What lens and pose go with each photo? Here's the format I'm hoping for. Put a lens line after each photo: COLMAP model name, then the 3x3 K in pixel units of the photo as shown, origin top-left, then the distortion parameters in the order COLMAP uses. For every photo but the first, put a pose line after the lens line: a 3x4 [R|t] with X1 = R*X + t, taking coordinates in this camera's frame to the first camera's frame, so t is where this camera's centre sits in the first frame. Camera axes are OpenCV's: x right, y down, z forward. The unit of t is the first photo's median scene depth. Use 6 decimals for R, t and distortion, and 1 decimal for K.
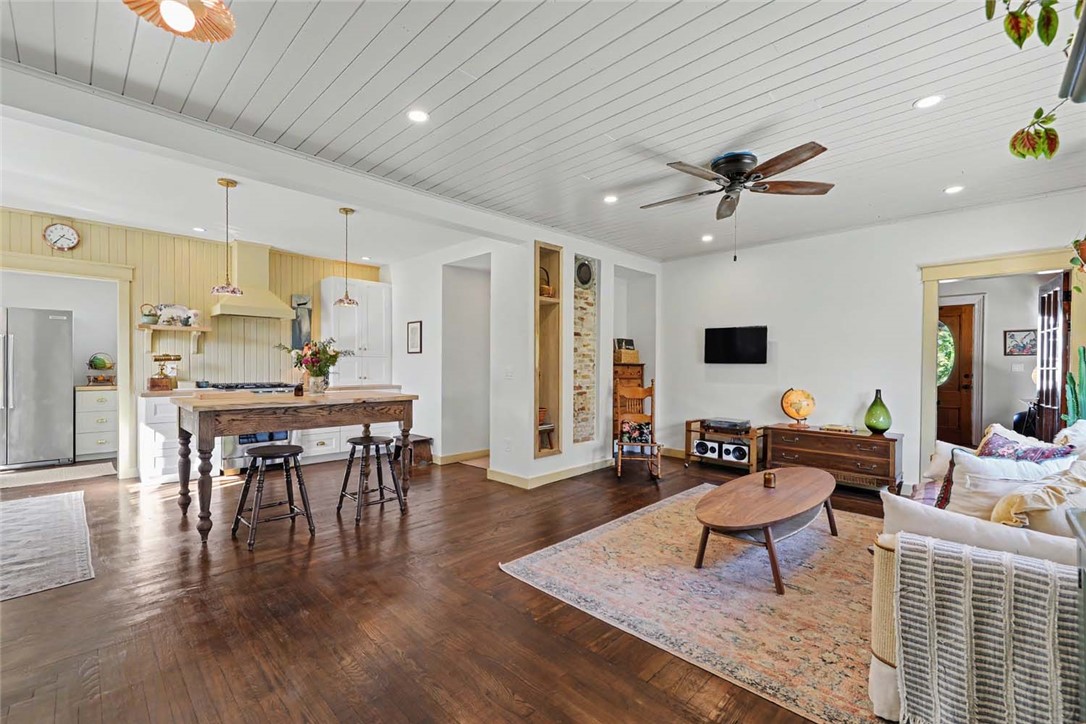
lens RADIAL K [[460.5, 0, 536.5], [0, 460.5, 369.1], [0, 0, 1]] dist [0.002130, 0.000176]
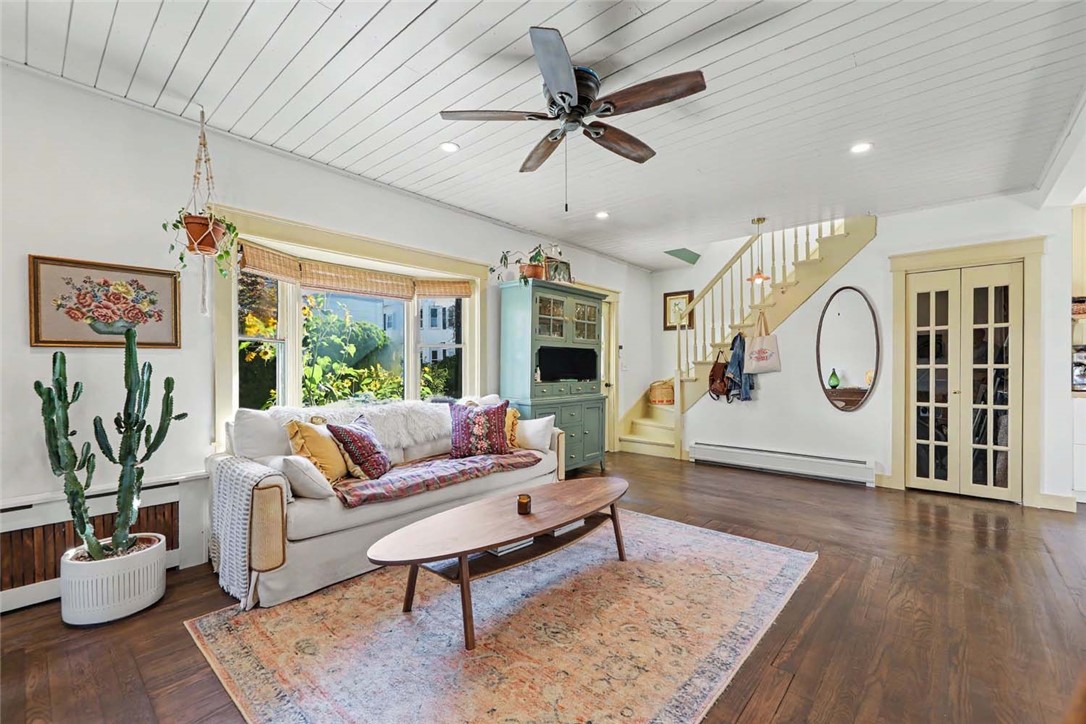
lens RADIAL K [[460.5, 0, 536.5], [0, 460.5, 369.1], [0, 0, 1]] dist [0.002130, 0.000176]
pose [[-0.998786, -0.000278, -0.049250, 0.367067], [-0.000902, 0.999920, 0.012654, 0.005214], [0.049242, 0.012683, -0.998706, 1.239224]]
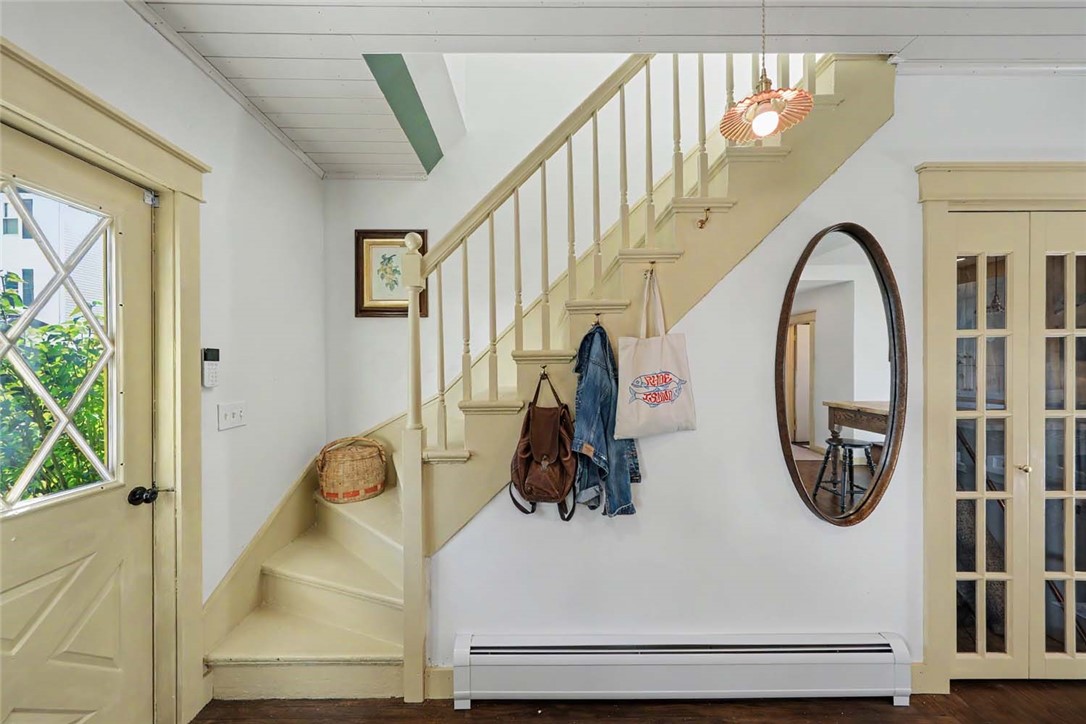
lens RADIAL K [[408.0, 0, 542.6], [0, 408.0, 367.9], [0, 0, 1]] dist [0.006716, -0.000104]
pose [[-0.706759, 0.000692, -0.707455, 0.087625], [-0.001972, 0.999994, 0.002947, -0.034087], [0.707452, 0.003478, -0.706753, 0.311698]]
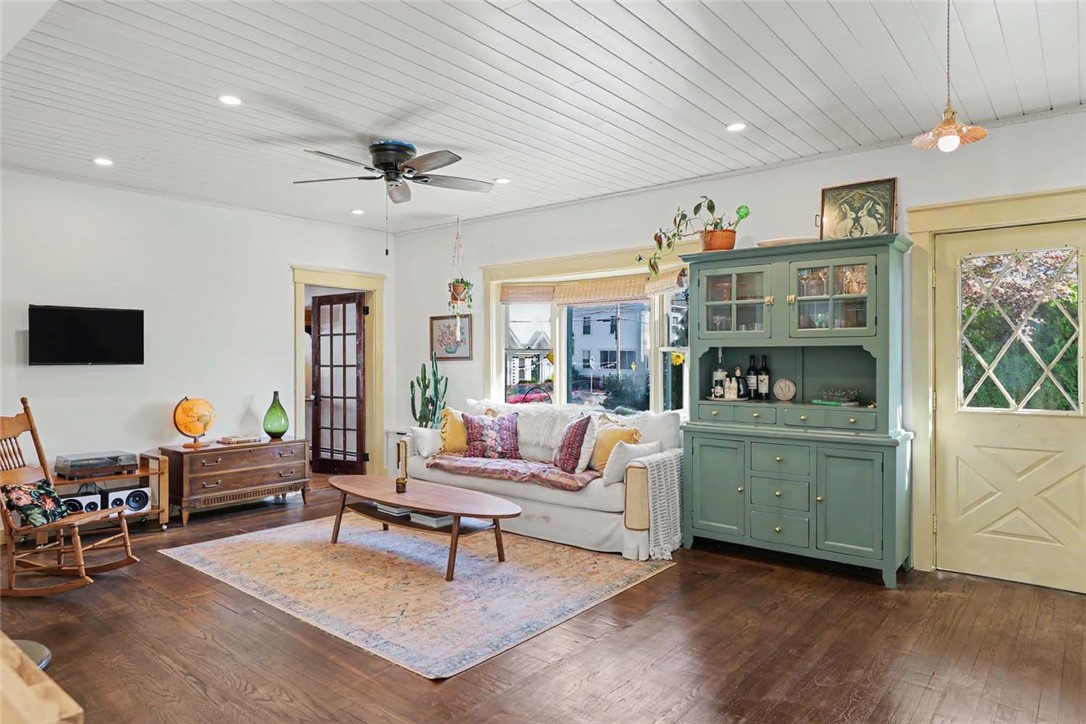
lens RADIAL K [[669.4, 0, 543.0], [0, 669.4, 362.0], [0, 0, 1]] dist [-0.000233, 0.000220]
pose [[-0.091465, -0.009993, 0.995758, -0.660510], [0.010434, 0.999885, 0.010993, -0.023811], [-0.995754, 0.011395, -0.091350, 0.583682]]
